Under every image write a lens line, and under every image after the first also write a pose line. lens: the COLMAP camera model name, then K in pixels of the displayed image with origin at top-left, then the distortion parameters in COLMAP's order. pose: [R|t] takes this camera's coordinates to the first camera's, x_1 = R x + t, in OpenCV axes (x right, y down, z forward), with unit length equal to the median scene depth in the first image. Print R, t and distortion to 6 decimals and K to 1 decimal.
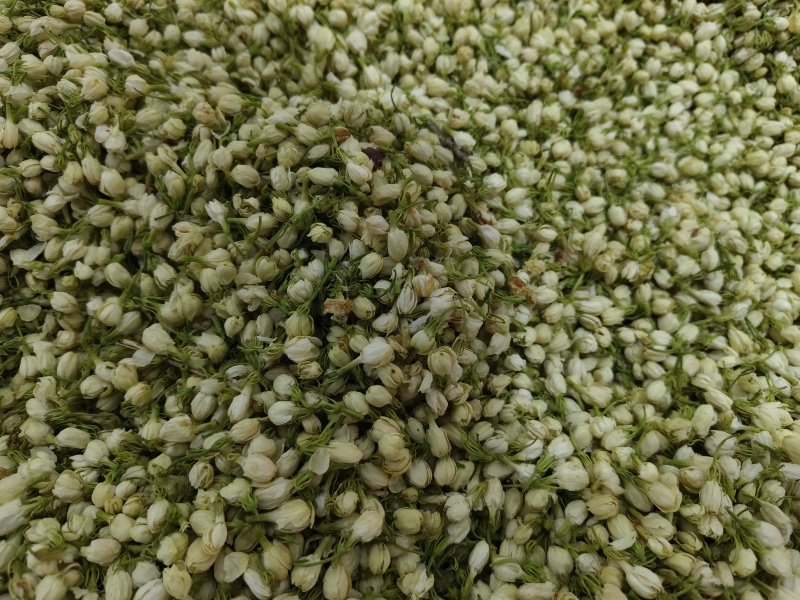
lens RADIAL K [[622.0, 0, 400.0], [0, 622.0, 300.0], [0, 0, 1]] dist [0.037401, -0.091818]
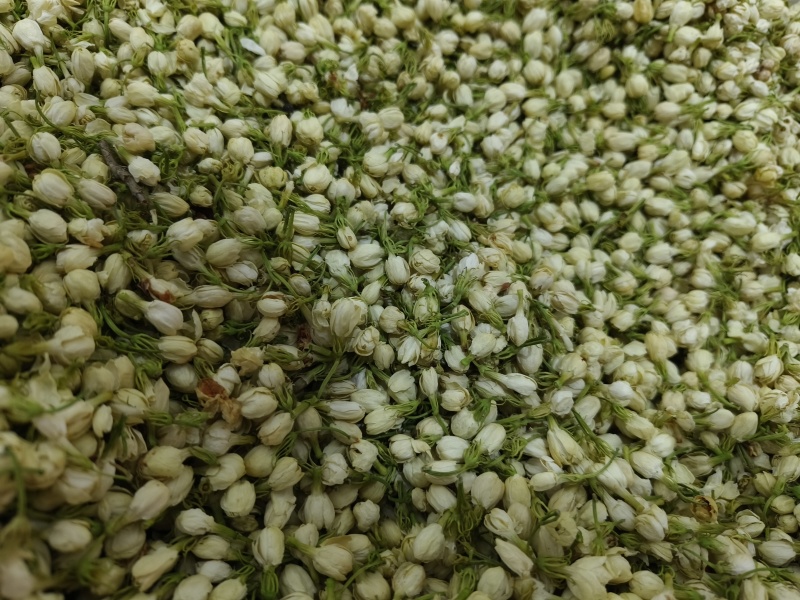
lens RADIAL K [[622.0, 0, 400.0], [0, 622.0, 300.0], [0, 0, 1]] dist [0.037401, -0.091818]
pose [[0.995696, -0.041636, 0.082802, 0.271245], [0.044131, 0.998618, -0.028534, -0.074377], [-0.081500, 0.032065, 0.996157, 0.273858]]
